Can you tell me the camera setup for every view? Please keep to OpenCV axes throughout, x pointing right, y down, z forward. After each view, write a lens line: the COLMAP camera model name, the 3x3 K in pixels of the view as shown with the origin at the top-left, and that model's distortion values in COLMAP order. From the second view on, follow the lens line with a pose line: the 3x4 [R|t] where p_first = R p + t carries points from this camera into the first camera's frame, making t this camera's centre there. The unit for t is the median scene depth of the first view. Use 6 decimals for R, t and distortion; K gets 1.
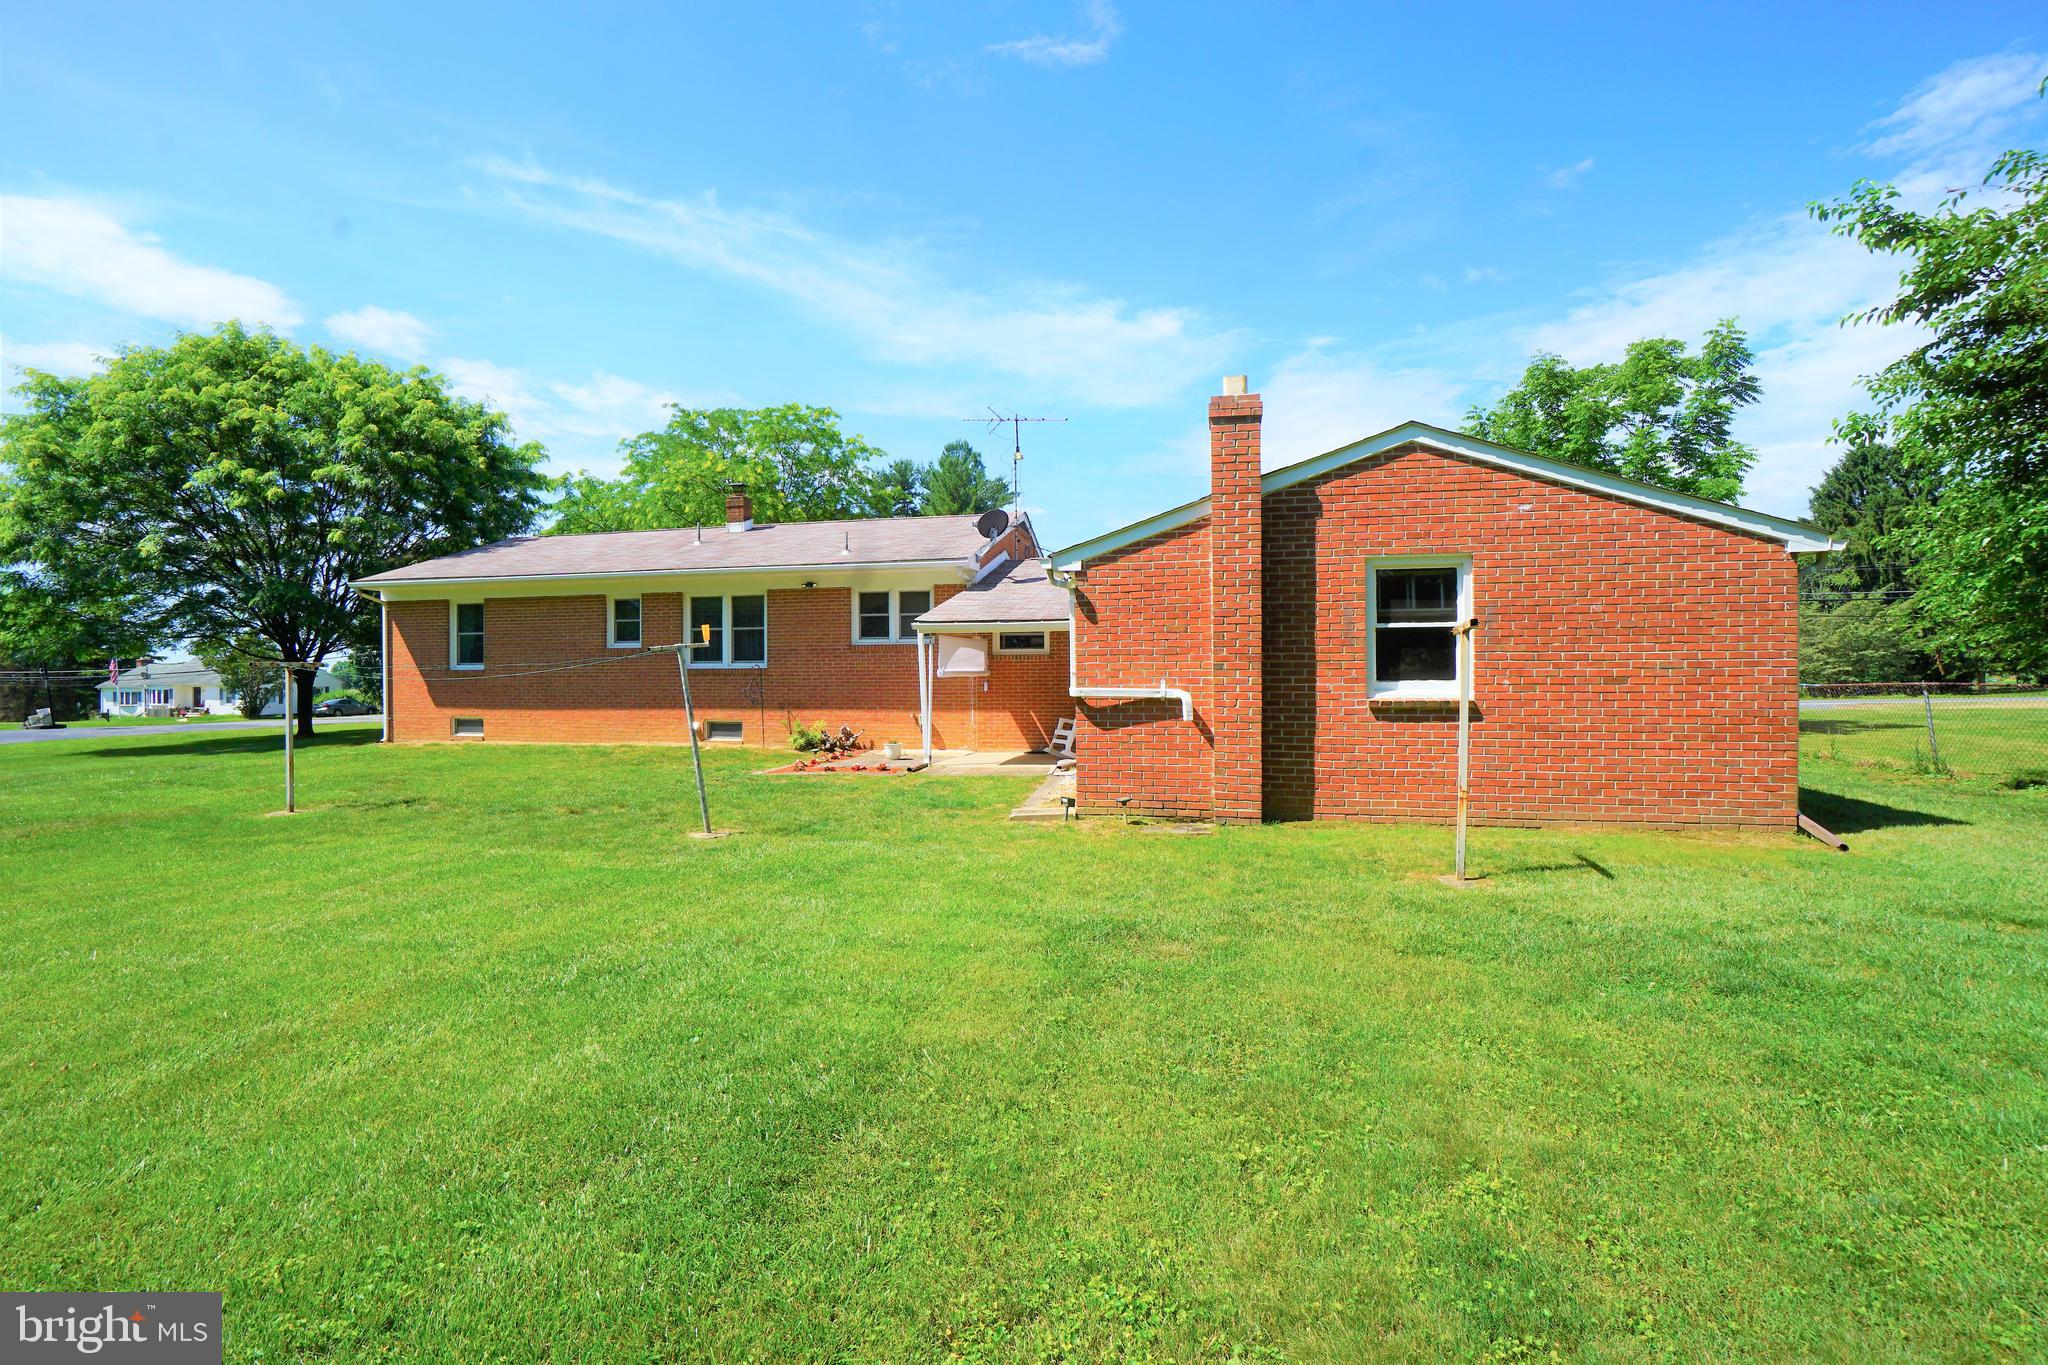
lens RADIAL K [[907.3, 0, 1014.4], [0, 907.3, 678.6], [0, 0, 1]] dist [-0.057417, 0.019373]
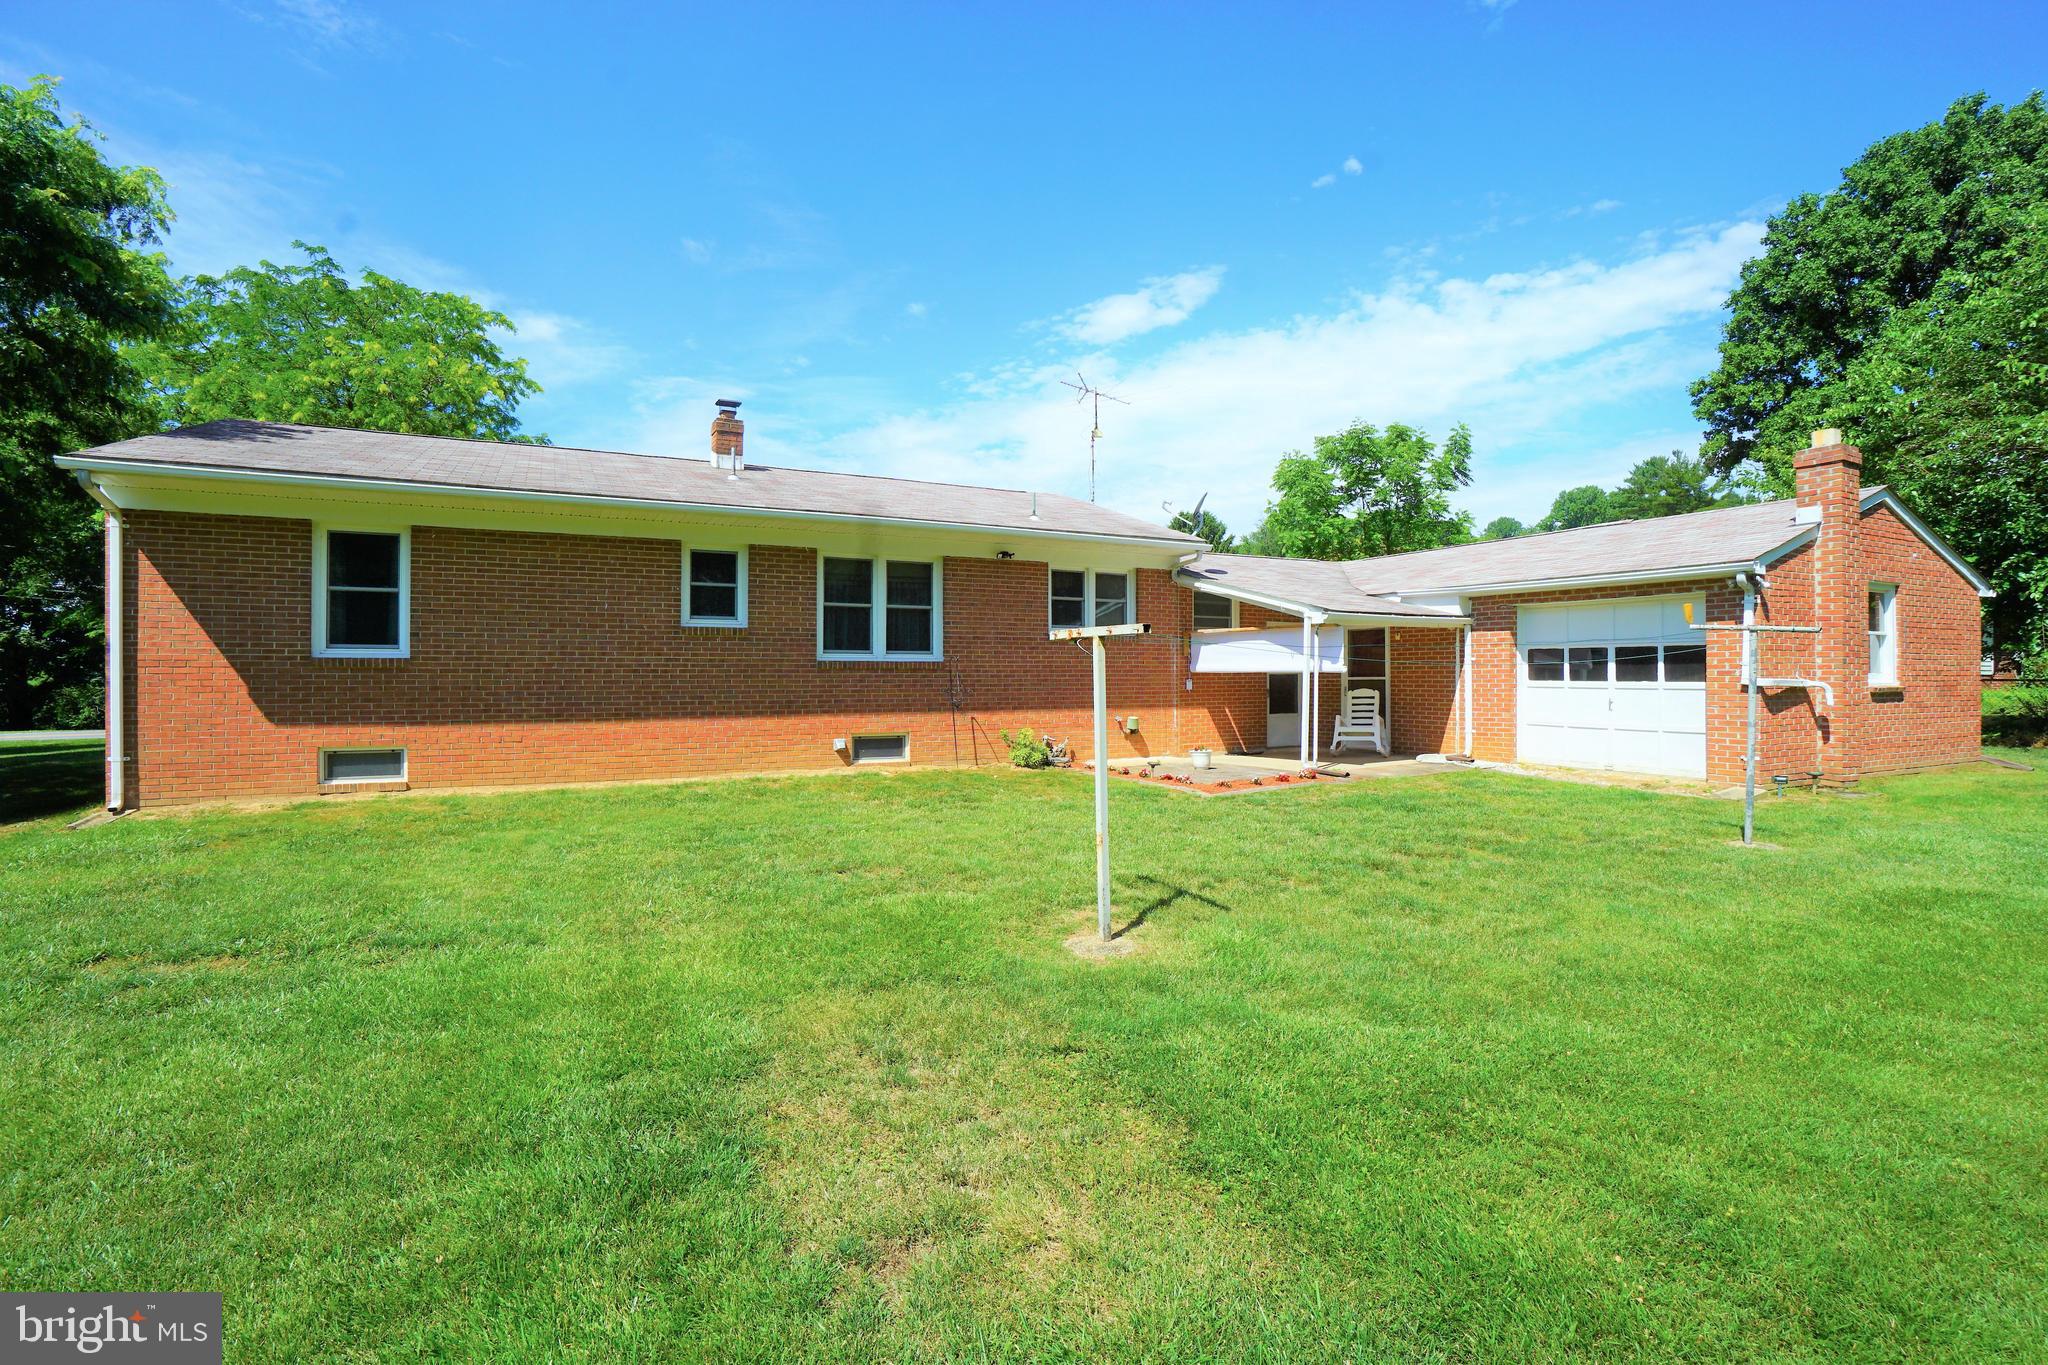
lens RADIAL K [[907.3, 0, 1021.9], [0, 907.3, 680.0], [0, 0, 1]] dist [-0.057417, 0.019373]
pose [[0.785095, 0.000901, 0.619374, -0.668890], [0.000781, 0.999997, -0.002445, 0.005425], [-0.619375, 0.002403, 0.785092, 0.367234]]
